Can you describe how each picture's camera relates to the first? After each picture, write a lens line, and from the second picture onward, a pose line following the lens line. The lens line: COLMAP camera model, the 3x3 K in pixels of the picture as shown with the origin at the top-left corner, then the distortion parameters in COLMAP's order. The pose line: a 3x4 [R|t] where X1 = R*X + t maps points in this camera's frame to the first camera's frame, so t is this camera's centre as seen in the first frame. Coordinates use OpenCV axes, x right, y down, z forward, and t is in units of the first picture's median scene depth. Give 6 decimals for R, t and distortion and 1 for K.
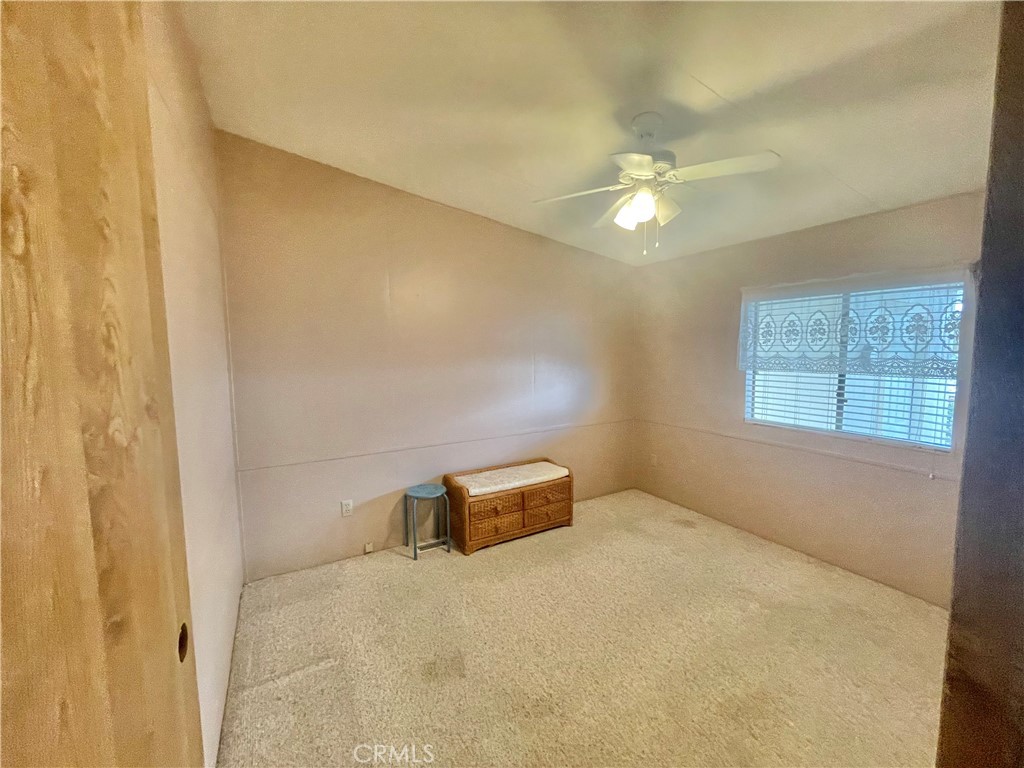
lens RADIAL K [[415.9, 0, 510.1], [0, 415.9, 382.6], [0, 0, 1]] dist [-0.002587, -0.000166]
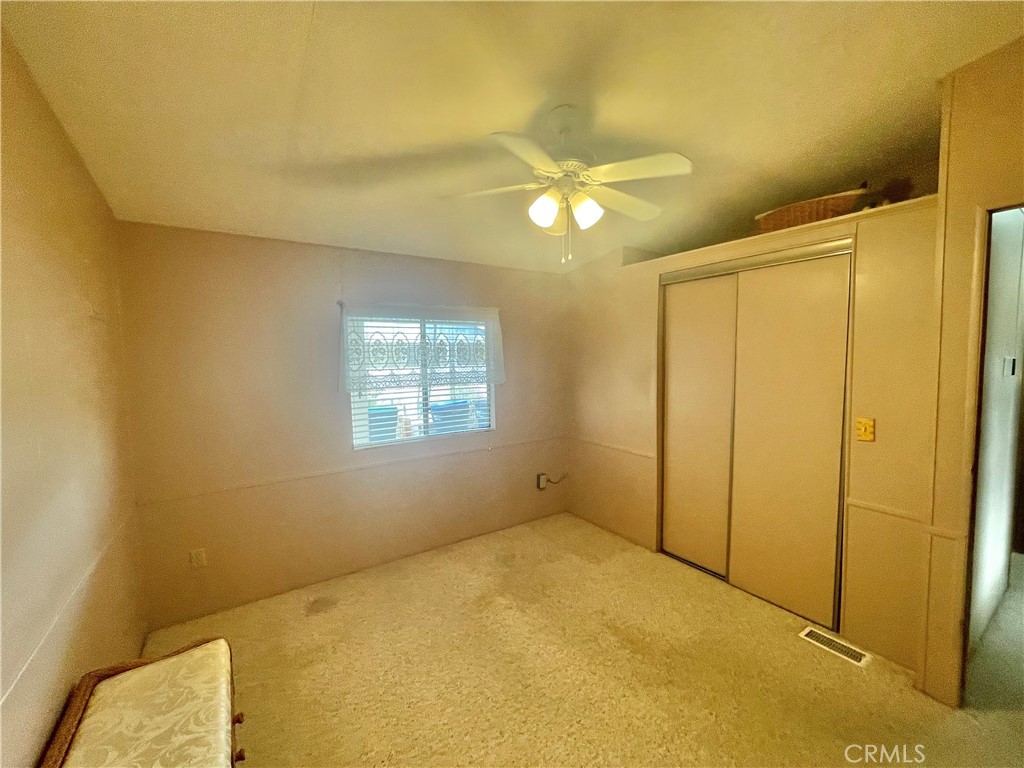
lens RADIAL K [[415.9, 0, 510.1], [0, 415.9, 384.8], [0, 0, 1]] dist [-0.002587, -0.000166]
pose [[-0.074225, -0.048544, 0.996059, -0.374343], [0.111776, 0.992116, 0.056682, -0.063535], [-0.990957, 0.115543, -0.068214, 0.791209]]
